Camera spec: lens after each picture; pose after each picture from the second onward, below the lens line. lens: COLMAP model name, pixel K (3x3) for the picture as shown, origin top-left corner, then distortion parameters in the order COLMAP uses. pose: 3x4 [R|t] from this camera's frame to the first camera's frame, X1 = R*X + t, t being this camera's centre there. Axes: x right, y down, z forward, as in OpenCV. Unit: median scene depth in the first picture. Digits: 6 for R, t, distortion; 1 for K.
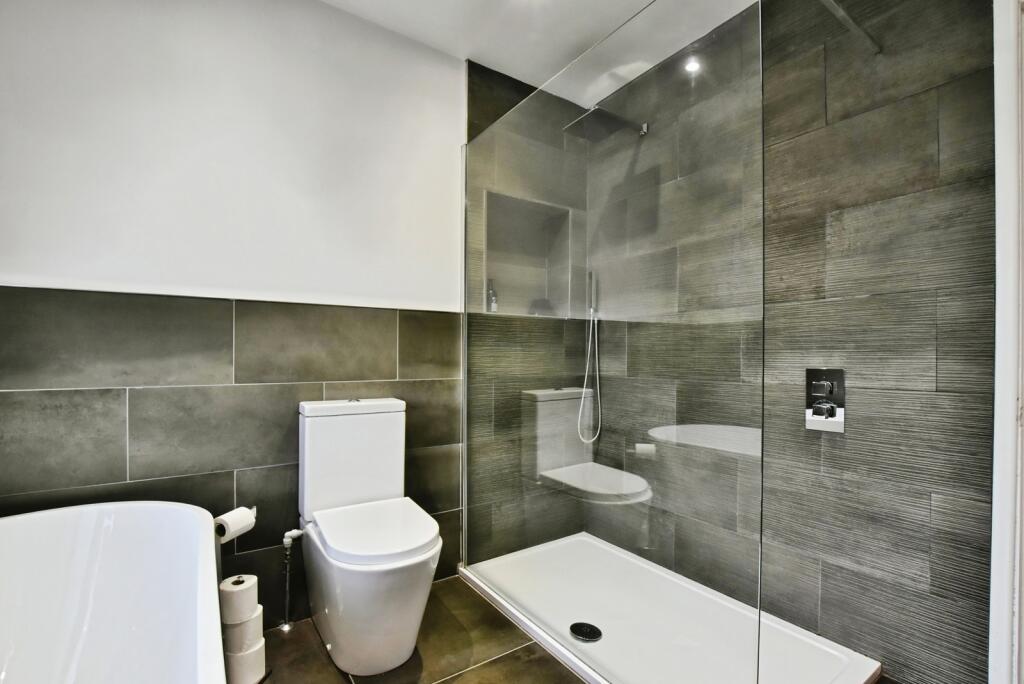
lens RADIAL K [[459.1, 0, 512.4], [0, 459.1, 353.2], [0, 0, 1]] dist [-0.031762, 0.003761]
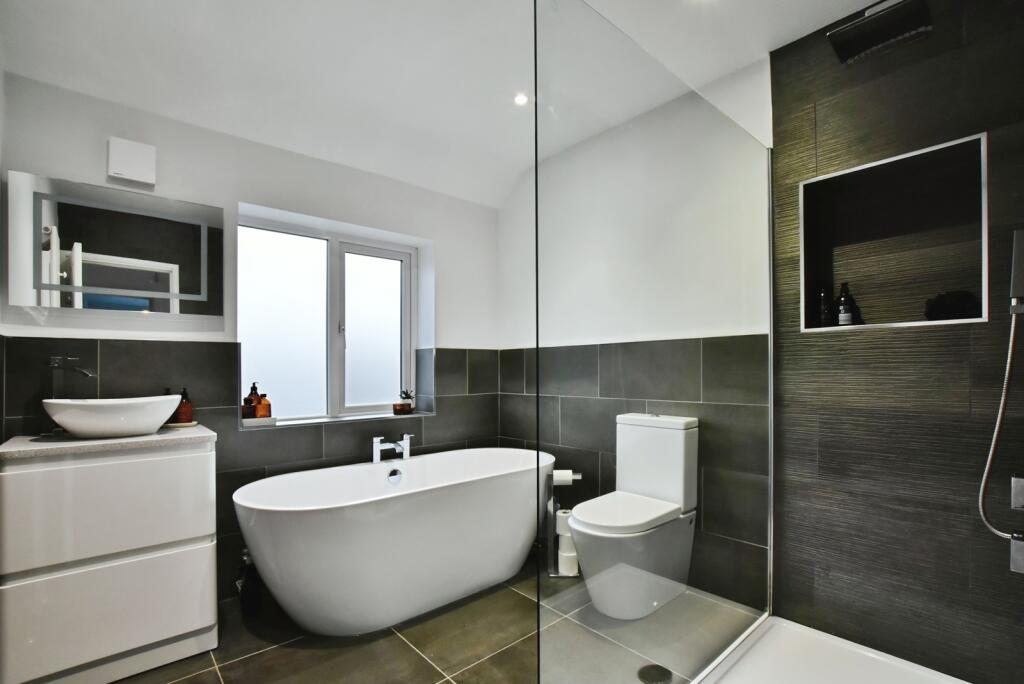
lens RADIAL K [[459.1, 0, 514.4], [0, 459.1, 371.4], [0, 0, 1]] dist [-0.031762, 0.003761]
pose [[0.125465, -0.014312, -0.991995, 0.727400], [0.003112, 0.999897, -0.014032, -0.001958], [0.992093, -0.001326, 0.125497, 0.382663]]
